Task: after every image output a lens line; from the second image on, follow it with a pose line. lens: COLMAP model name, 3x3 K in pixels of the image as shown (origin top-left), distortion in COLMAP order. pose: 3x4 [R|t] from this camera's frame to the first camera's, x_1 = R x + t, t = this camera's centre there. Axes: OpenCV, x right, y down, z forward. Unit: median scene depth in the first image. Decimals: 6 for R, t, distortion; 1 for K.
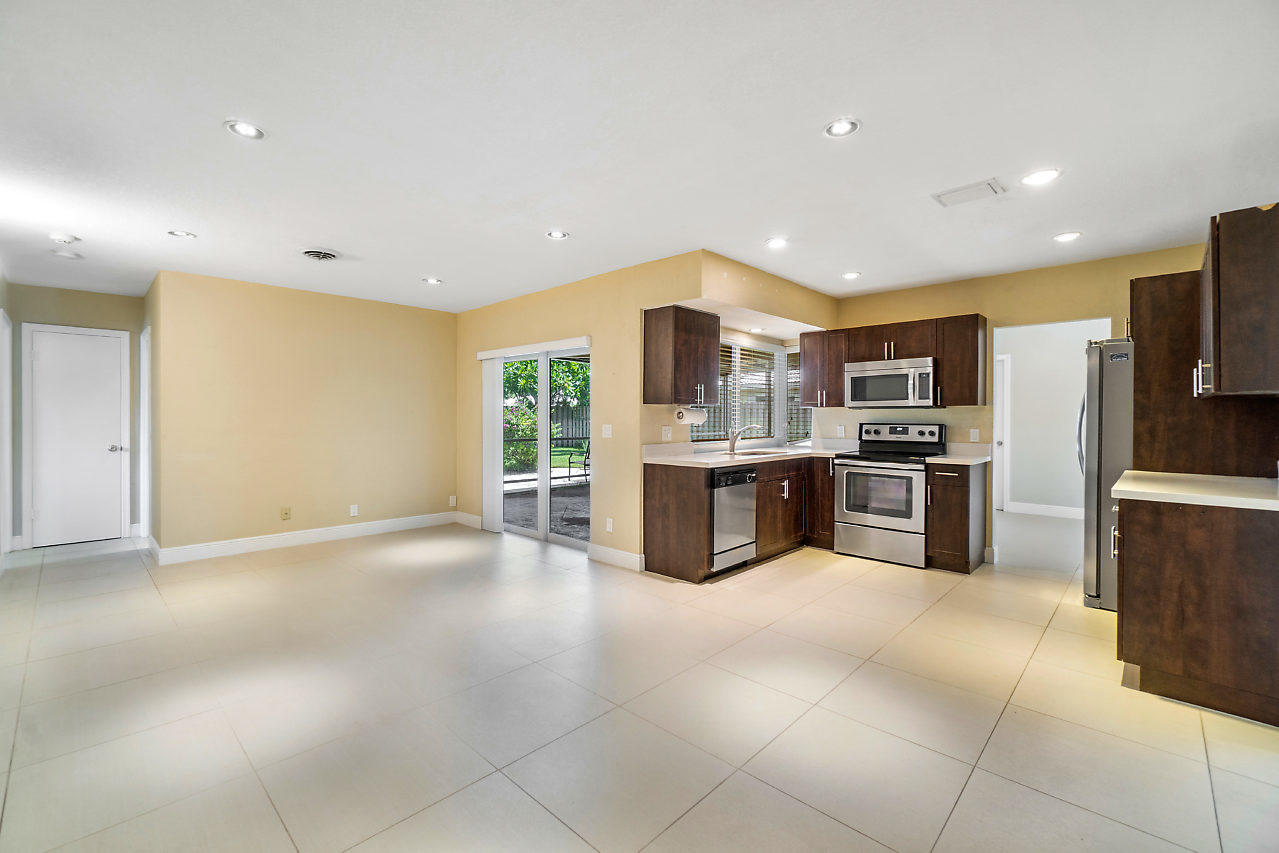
lens RADIAL K [[549.7, 0, 632.5], [0, 549.7, 426.0], [0, 0, 1]] dist [-0.005094, 0.001402]
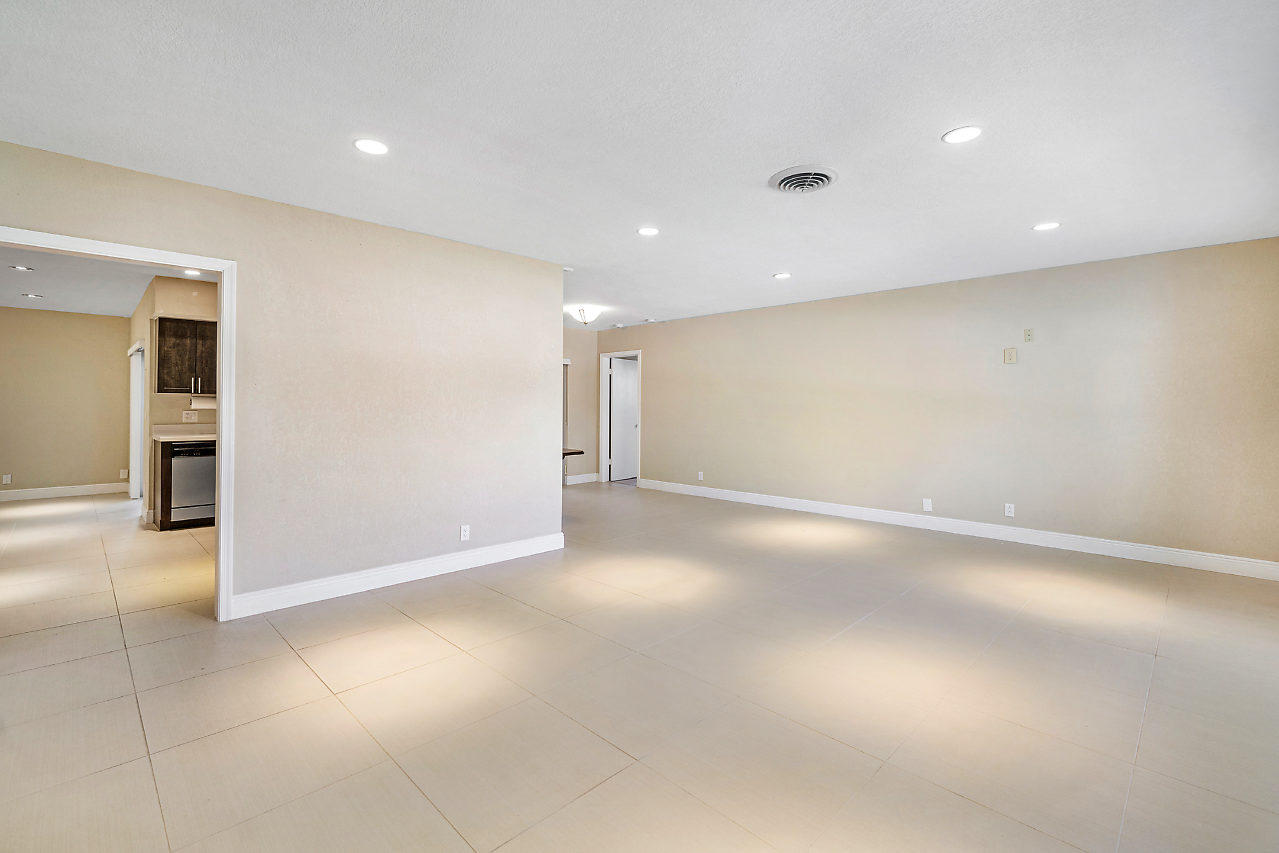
lens RADIAL K [[549.7, 0, 657.6], [0, 549.7, 407.0], [0, 0, 1]] dist [-0.005094, 0.001402]
pose [[0.999967, 0.003989, 0.007122, 1.166421], [-0.003805, 0.999664, -0.025652, 0.021034], [-0.007222, 0.025624, 0.999646, -0.282445]]
